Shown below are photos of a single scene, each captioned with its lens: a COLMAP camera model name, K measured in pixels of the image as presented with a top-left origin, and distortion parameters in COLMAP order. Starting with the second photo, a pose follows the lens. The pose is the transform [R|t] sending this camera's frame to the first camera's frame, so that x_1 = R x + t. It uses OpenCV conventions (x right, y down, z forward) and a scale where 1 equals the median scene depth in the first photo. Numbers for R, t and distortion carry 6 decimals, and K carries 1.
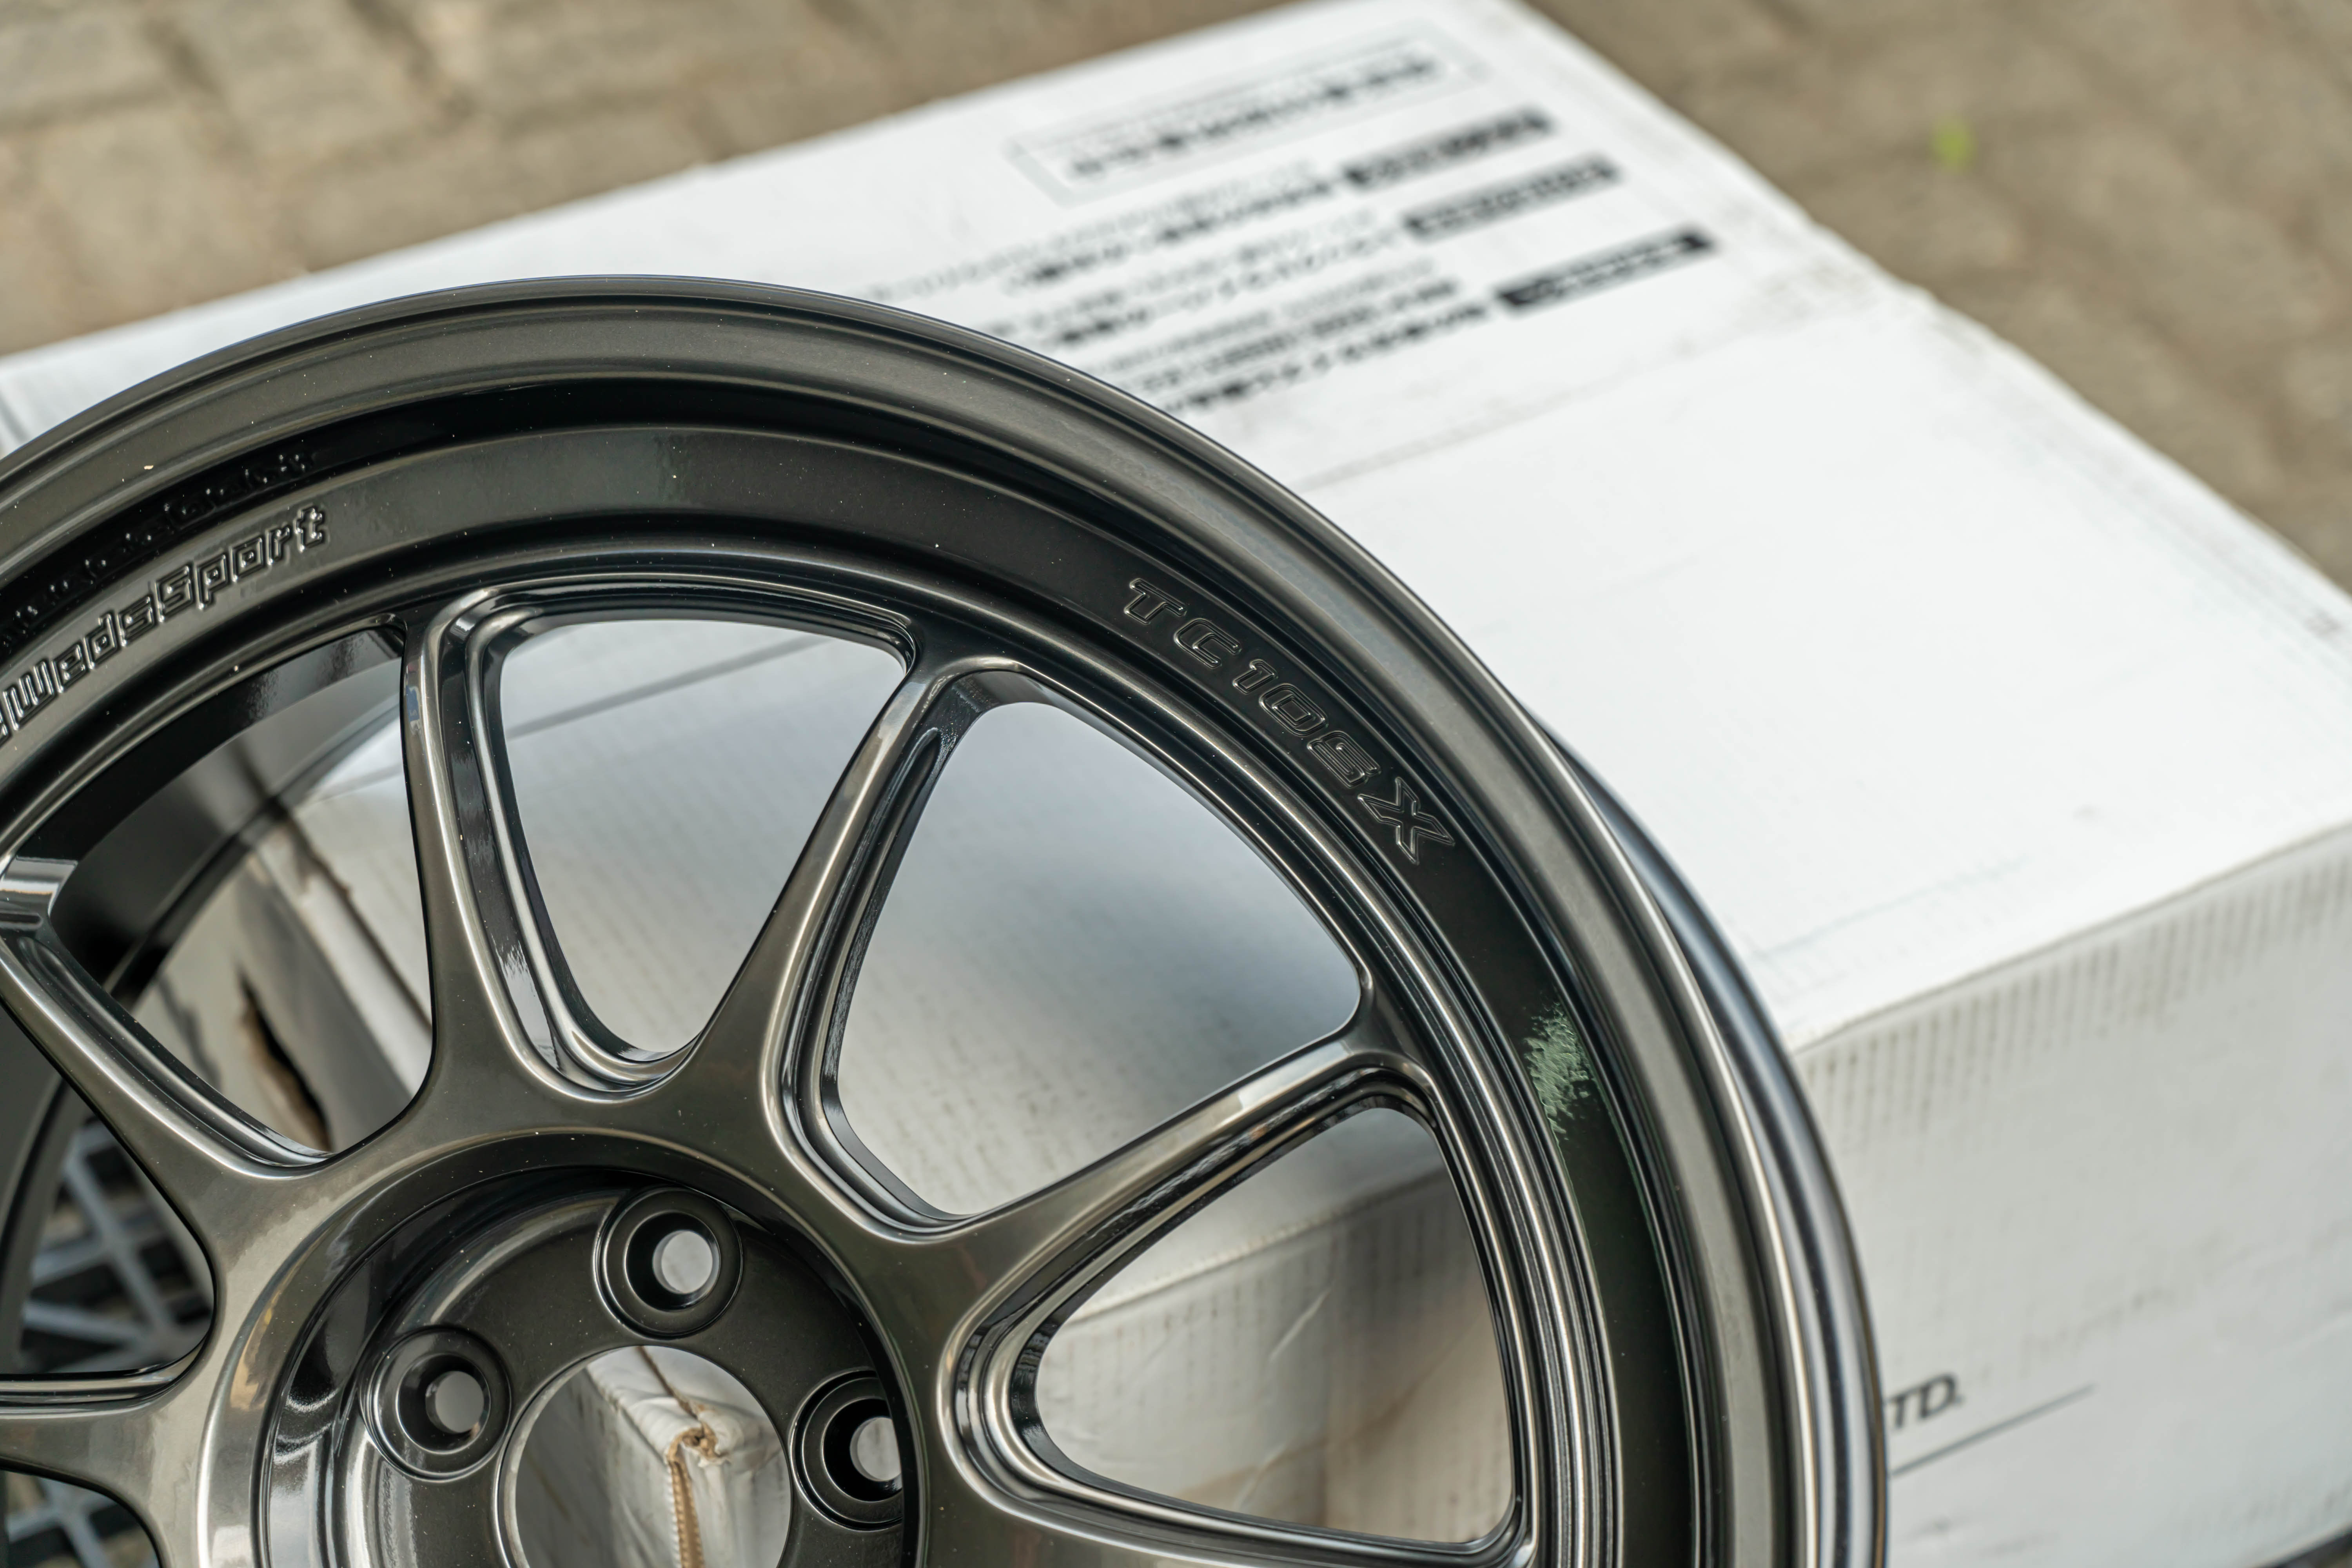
lens RADIAL K [[4707.5, 0, 1176.0], [0, 4707.5, 784.0], [0, 0, 1]] dist [-0.032608, 0.041371]
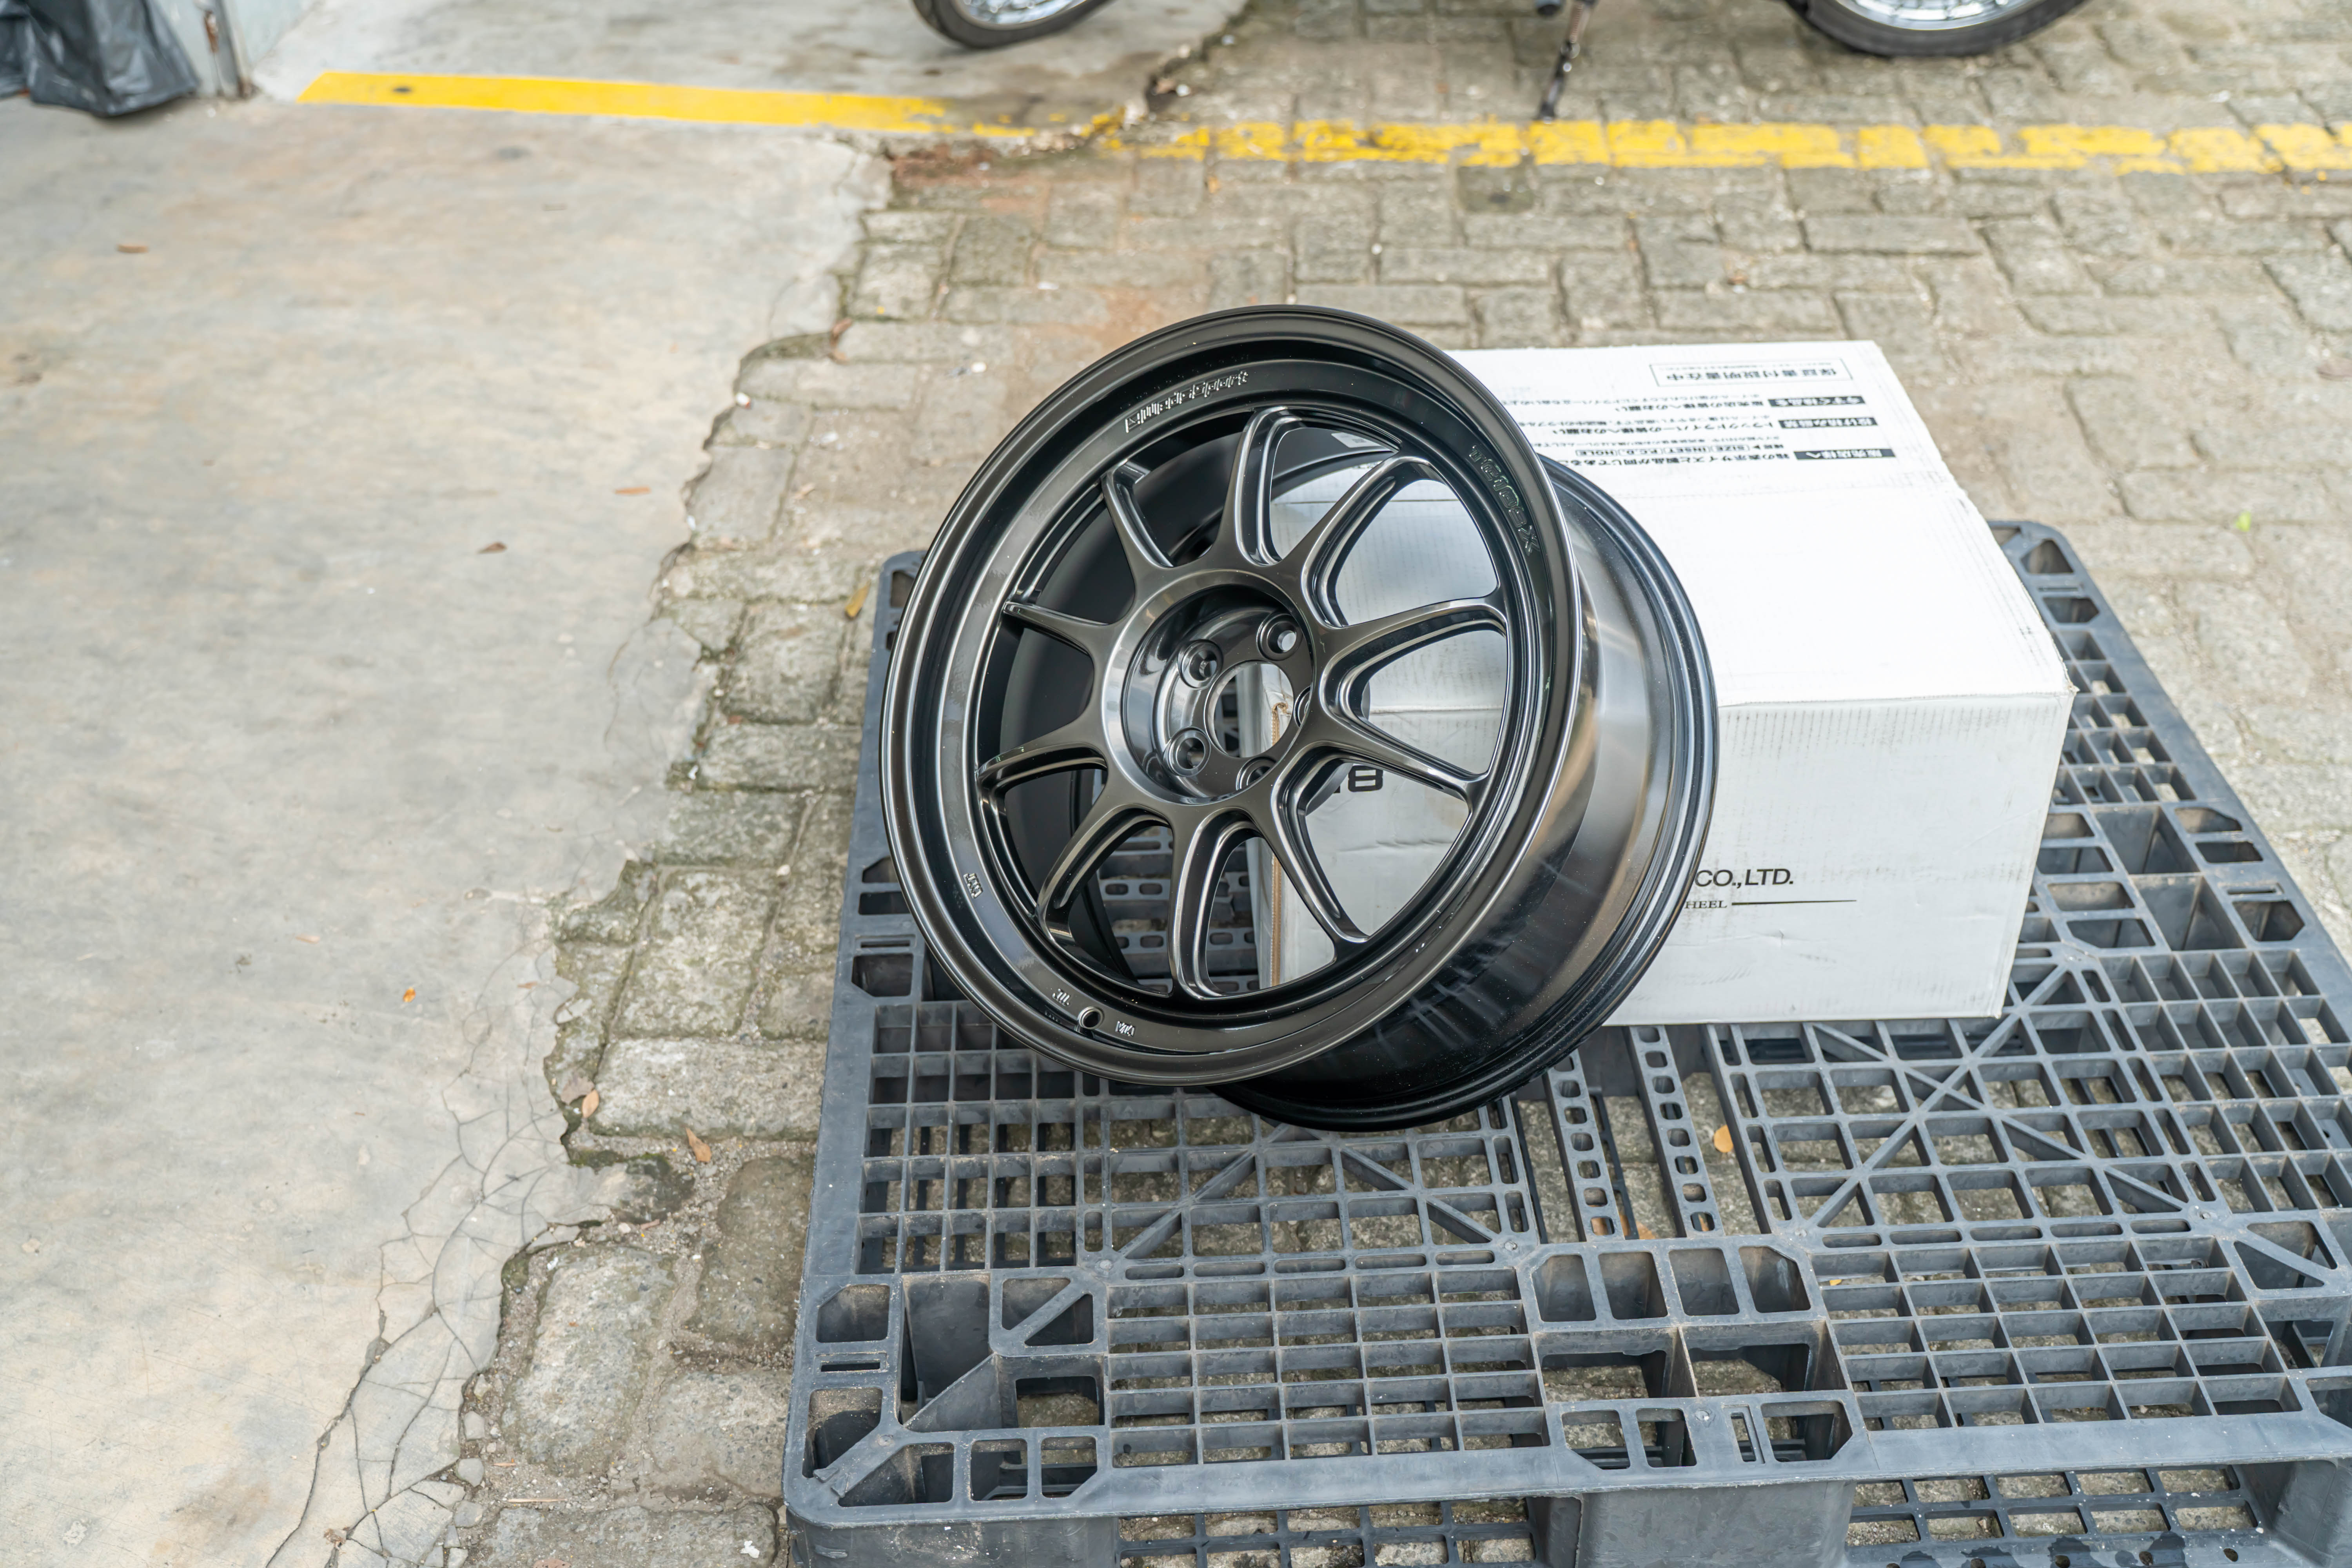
lens RADIAL K [[2525.9, 0, 1176.0], [0, 2525.9, 784.0], [0, 0, 1]] dist [0.008450, 0.006413]
pose [[0.887787, 0.272069, -0.371231, 0.501894], [-0.275593, 0.960236, 0.044671, 0.150909], [0.368623, 0.062650, 0.927465, -0.568520]]
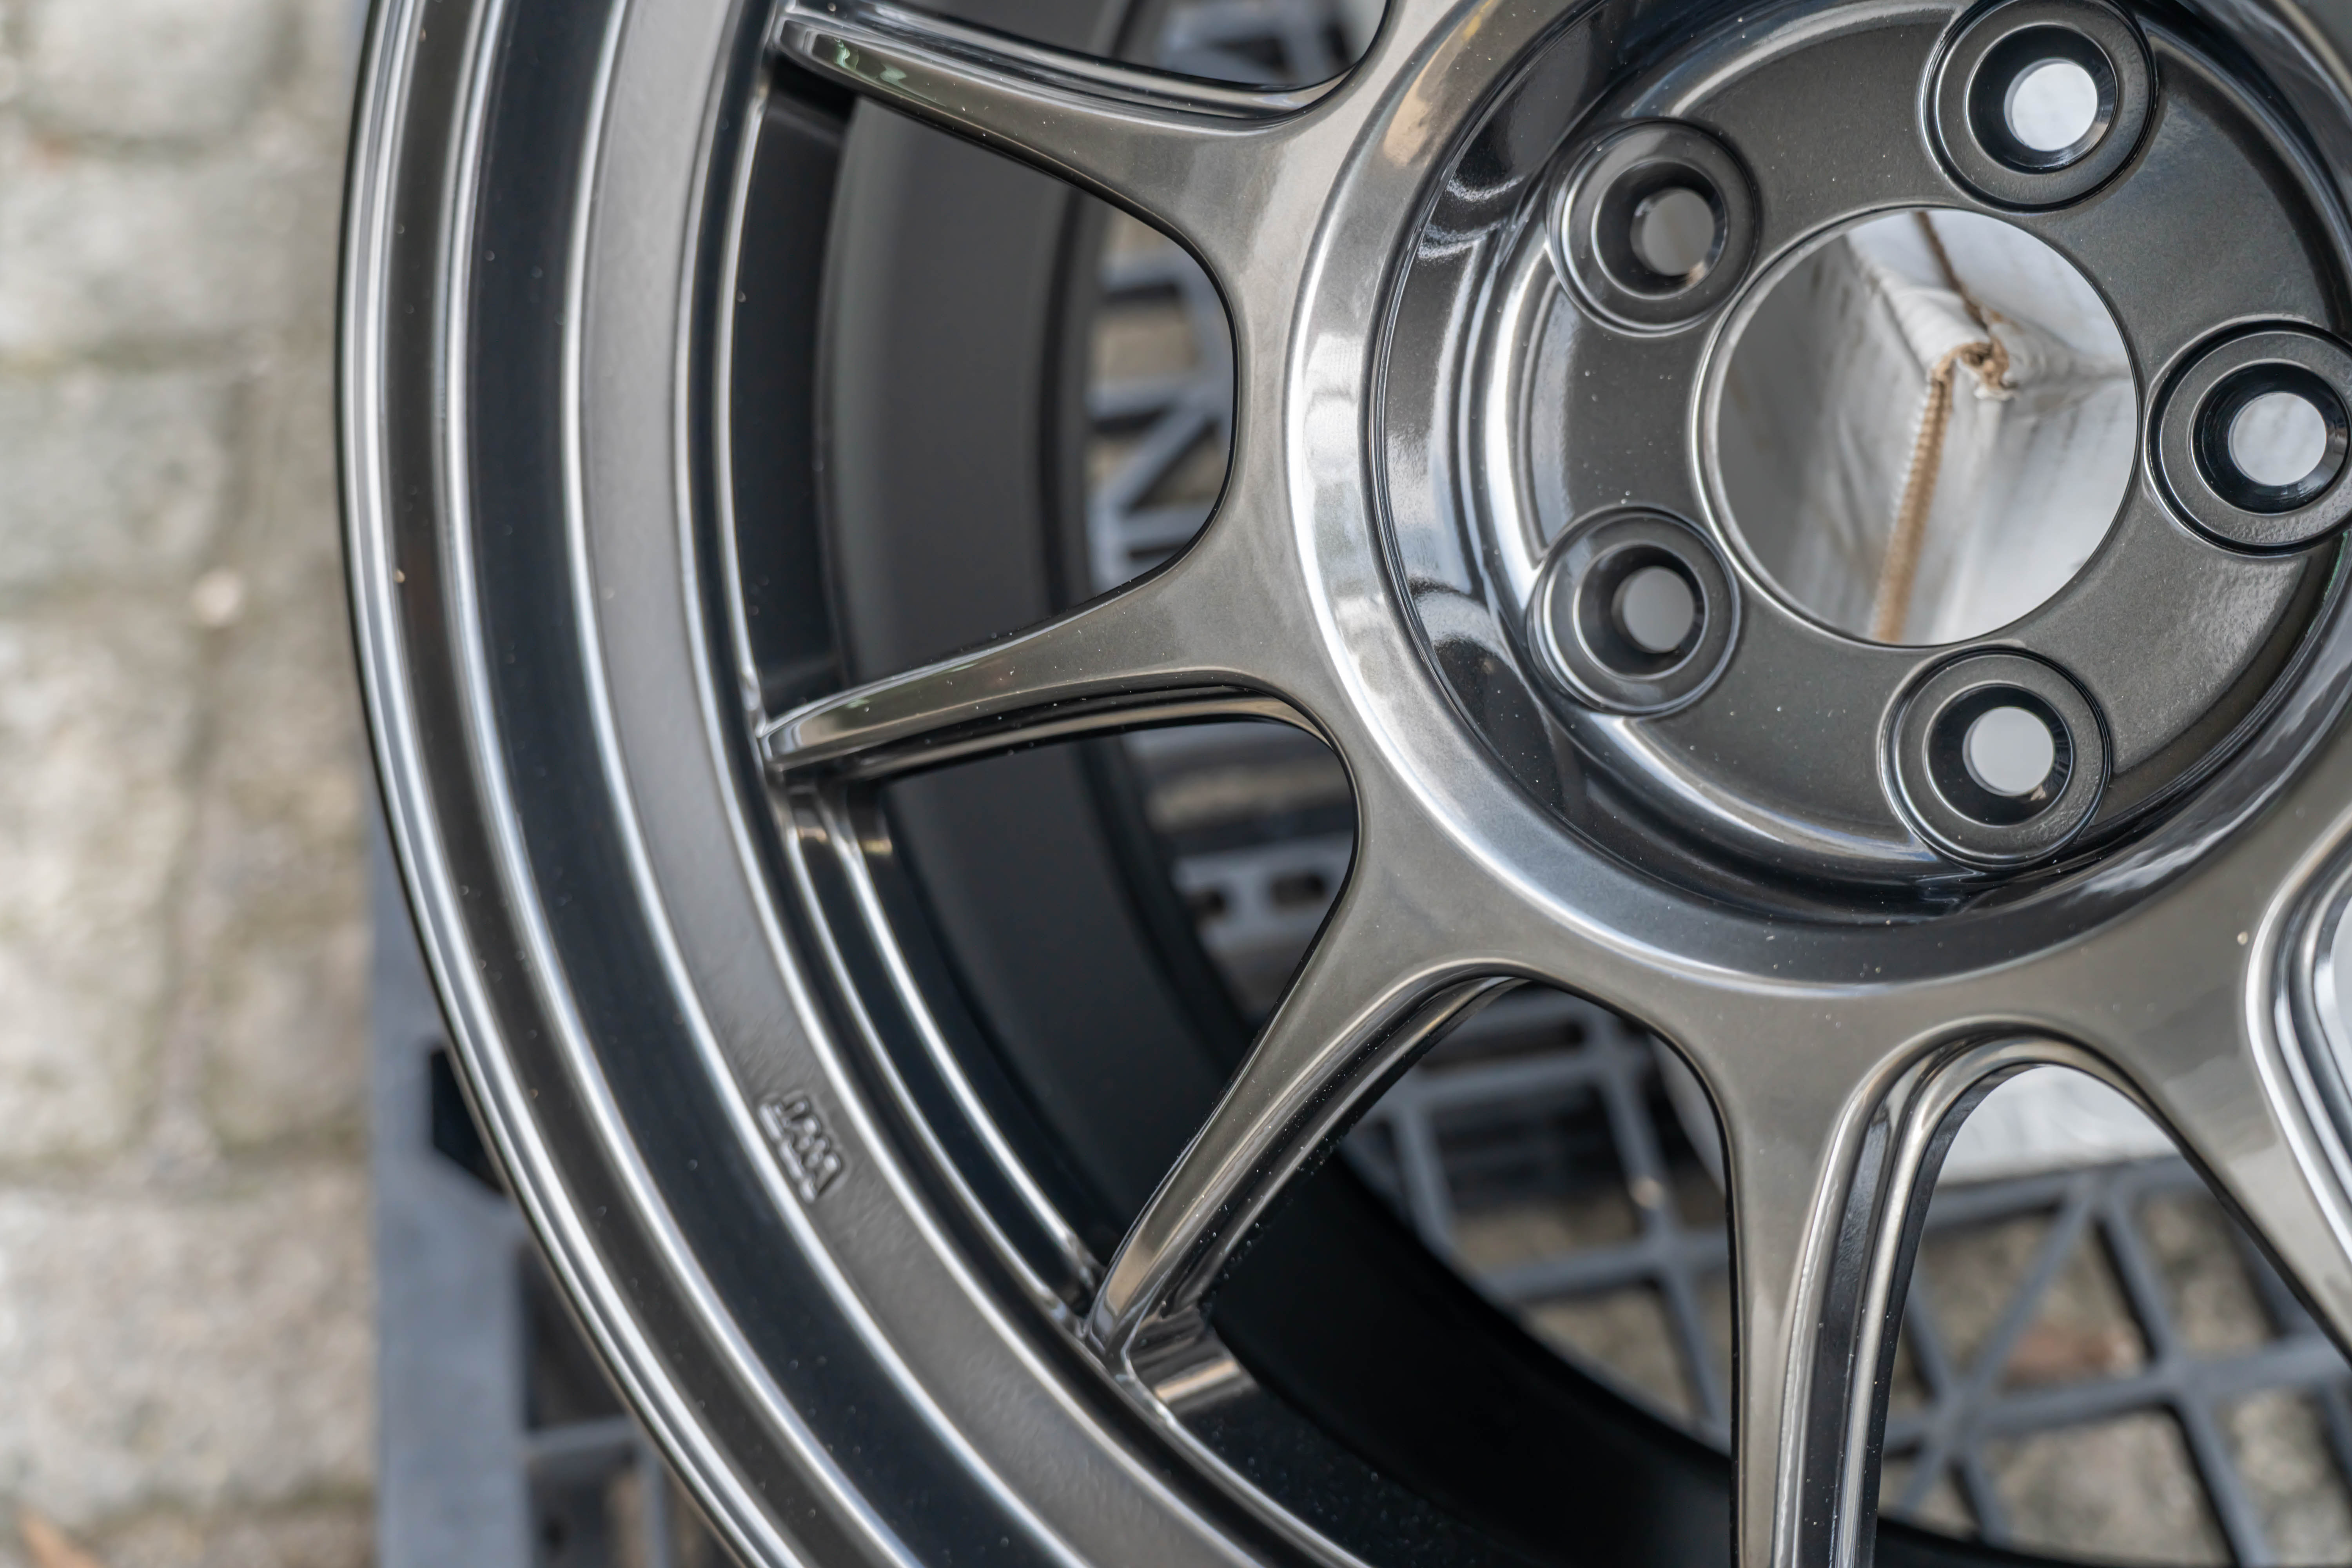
lens RADIAL K [[2983.9, 0, 1176.0], [0, 2983.9, 784.0], [0, 0, 1]] dist [0.026655, 0.039714]
pose [[0.941944, 0.262678, -0.209143, -0.117945], [-0.189215, 0.929821, 0.315642, 0.087944], [0.277378, -0.257744, 0.925543, 0.585729]]
